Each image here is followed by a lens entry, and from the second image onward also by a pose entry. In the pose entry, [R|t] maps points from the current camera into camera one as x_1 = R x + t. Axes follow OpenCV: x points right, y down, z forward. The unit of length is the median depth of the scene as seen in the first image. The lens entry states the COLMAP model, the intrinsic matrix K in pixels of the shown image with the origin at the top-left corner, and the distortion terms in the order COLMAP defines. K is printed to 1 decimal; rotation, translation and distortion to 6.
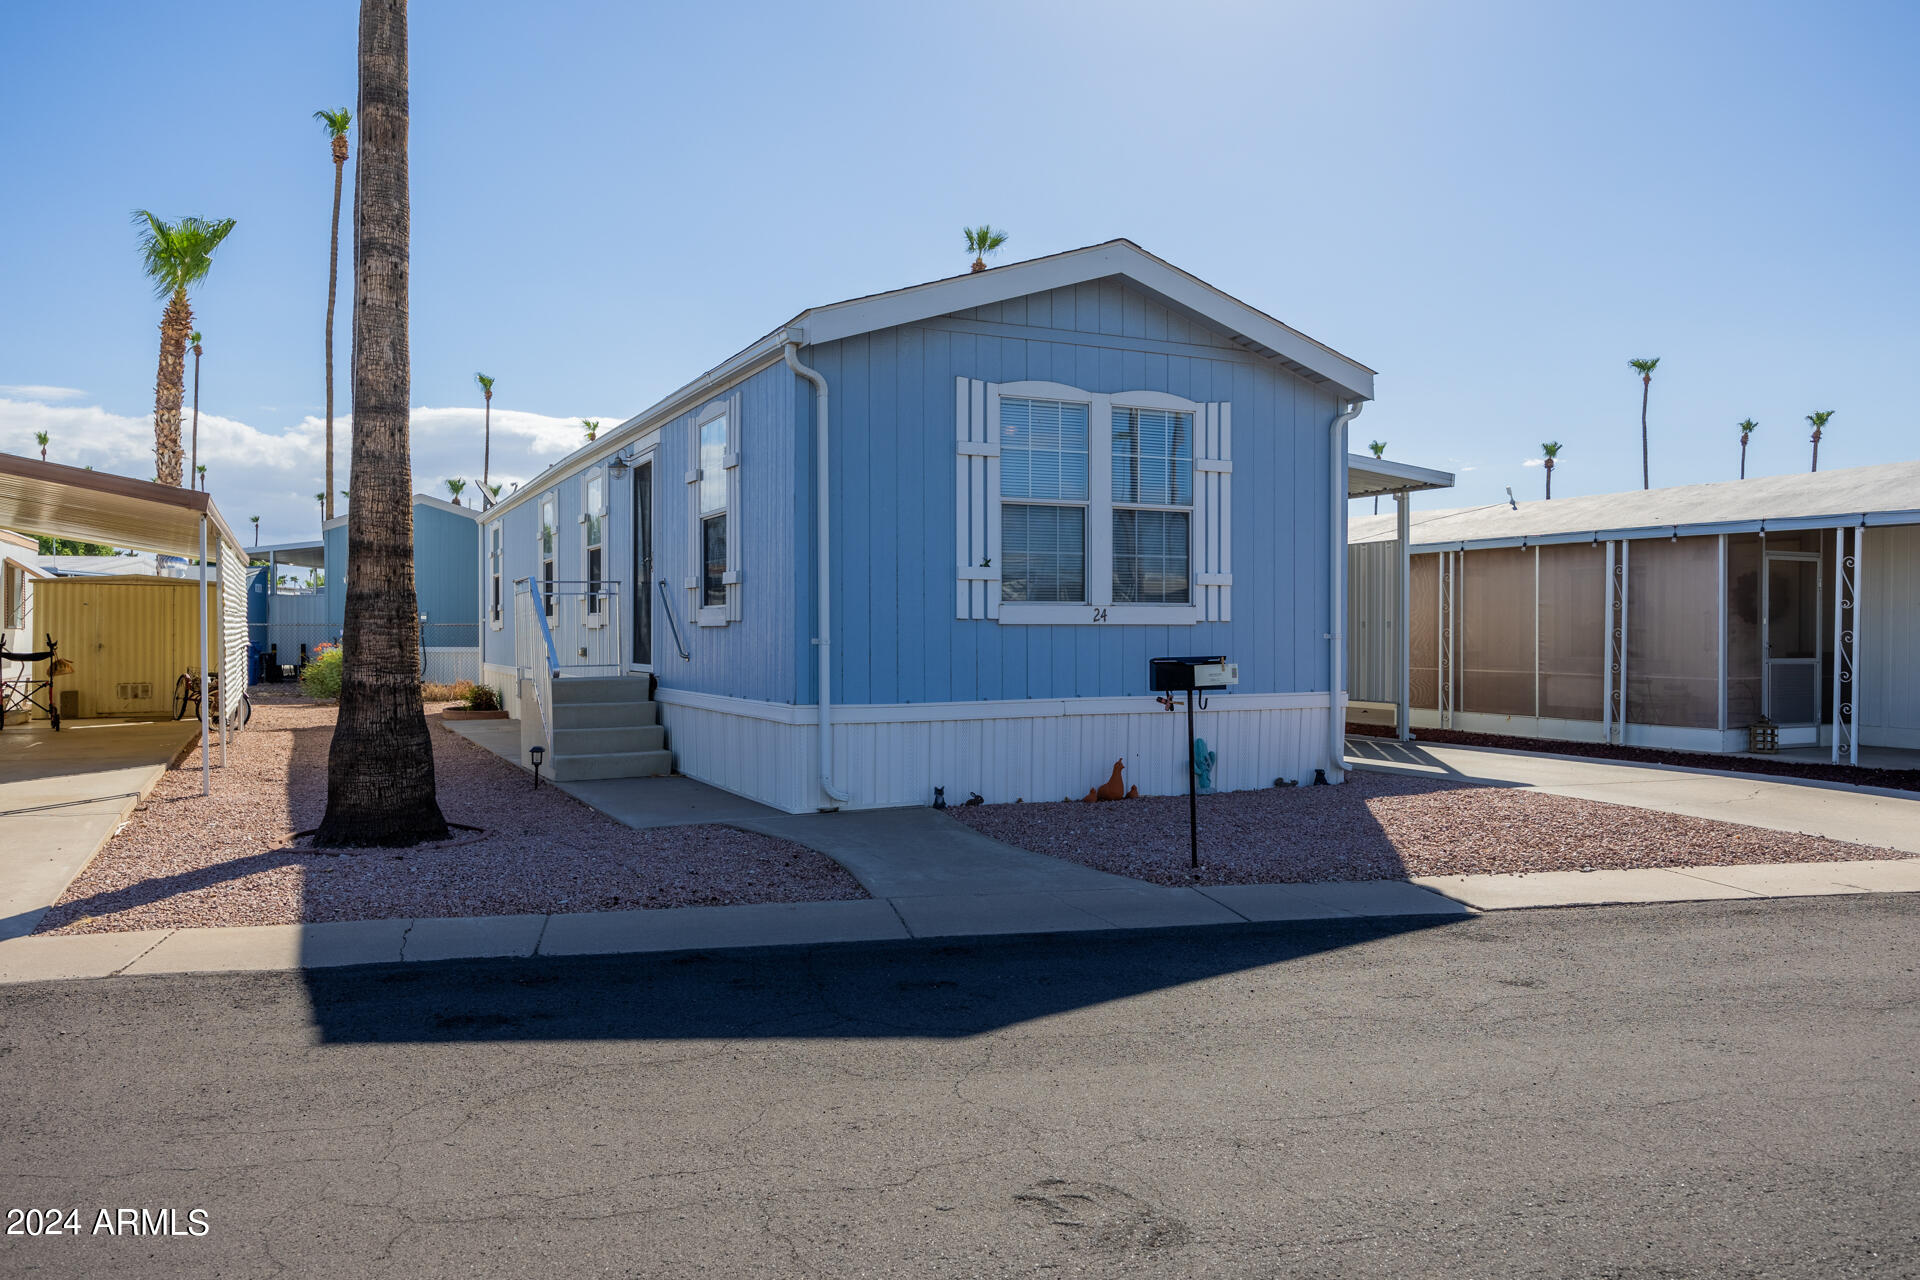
lens RADIAL K [[1373.0, 0, 959.9], [0, 1373.0, 640.5], [0, 0, 1]] dist [-0.010634, 0.000114]
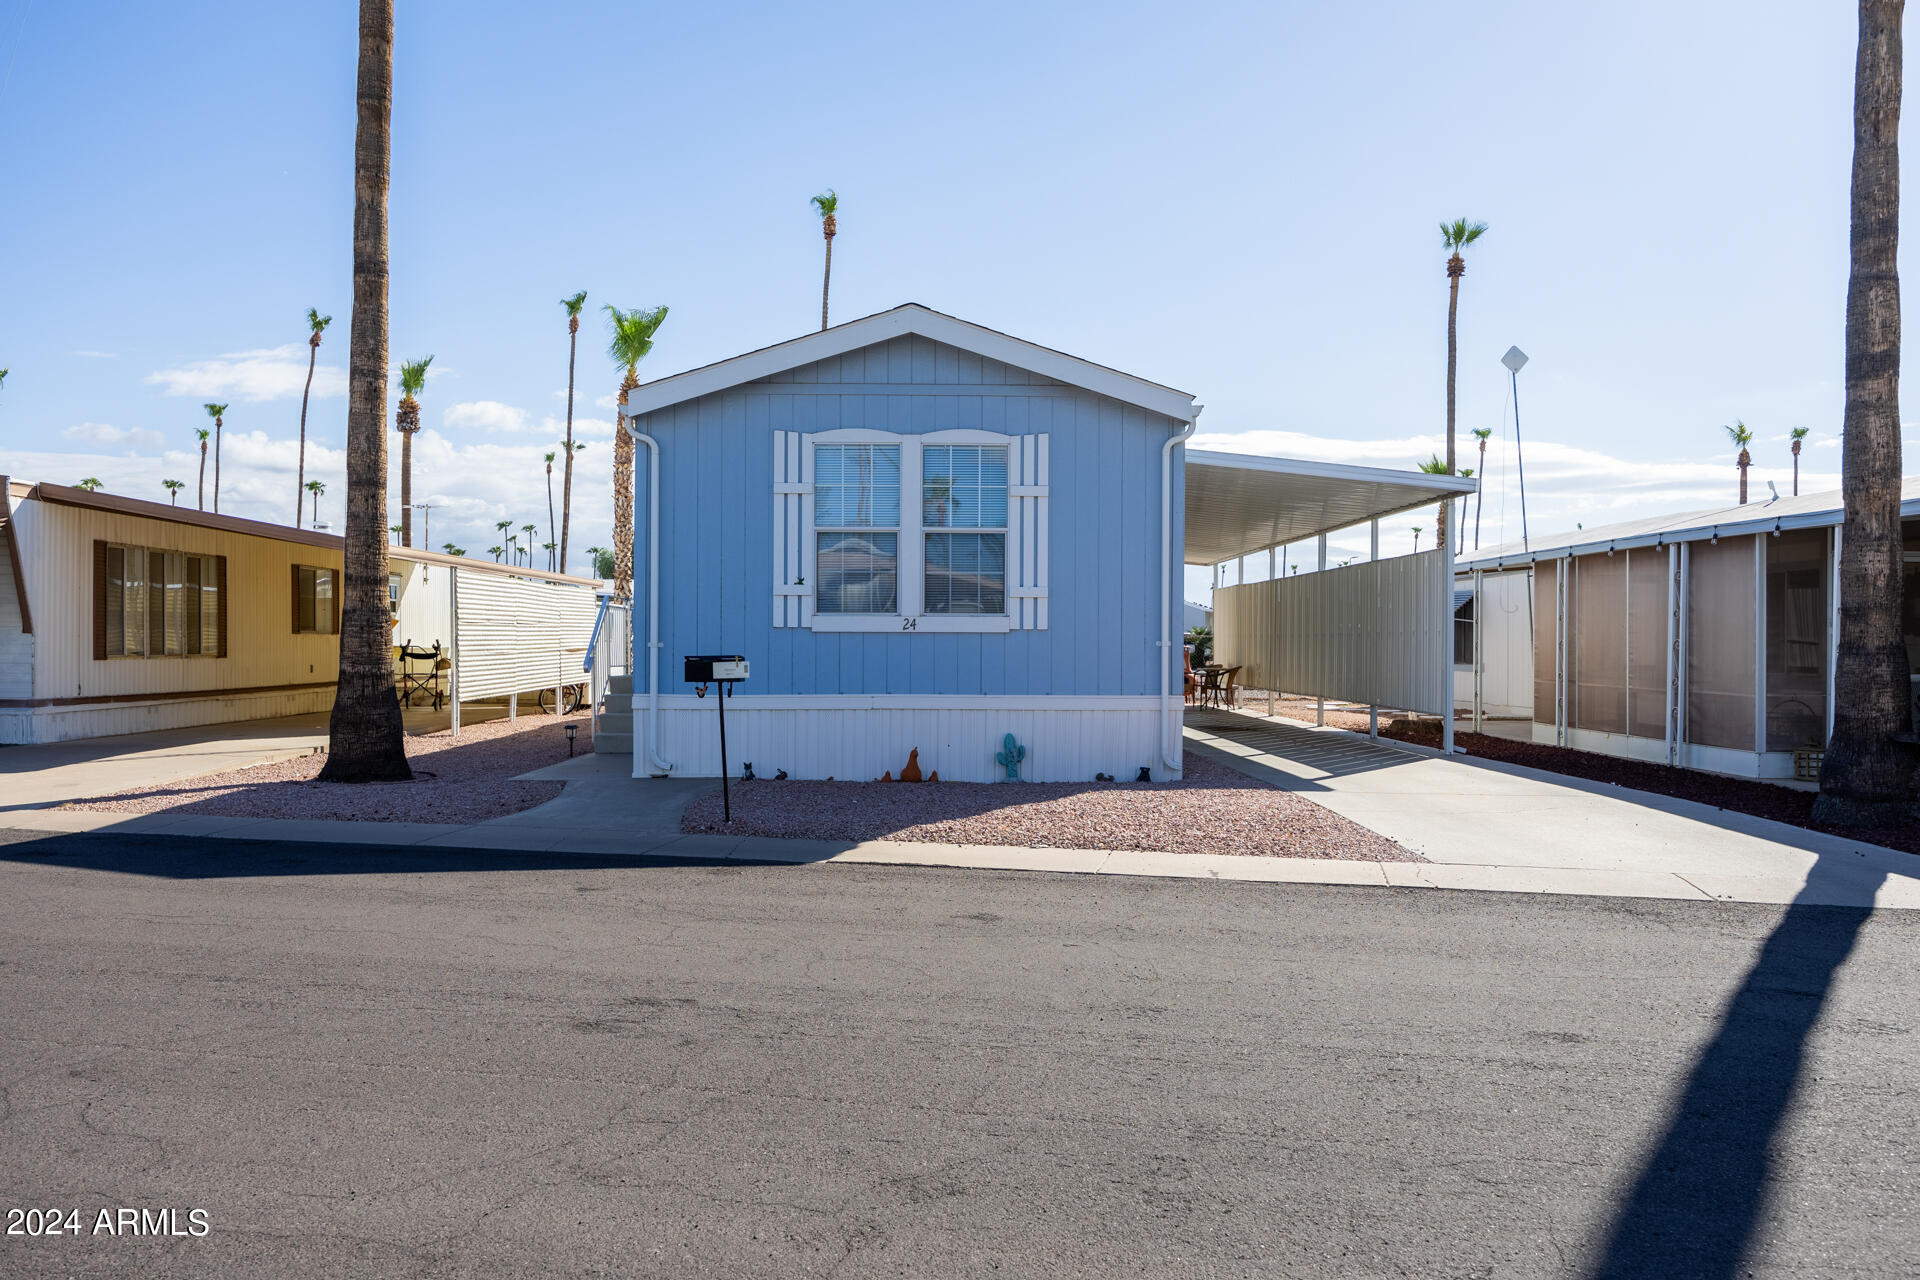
lens RADIAL K [[1373.0, 0, 958.1], [0, 1373.0, 642.2], [0, 0, 1]] dist [-0.010634, 0.000114]
pose [[0.908200, 0.003961, -0.418517, 0.628472], [-0.007434, 0.999950, -0.006668, 0.004267], [0.418470, 0.009167, 0.908184, -0.045137]]
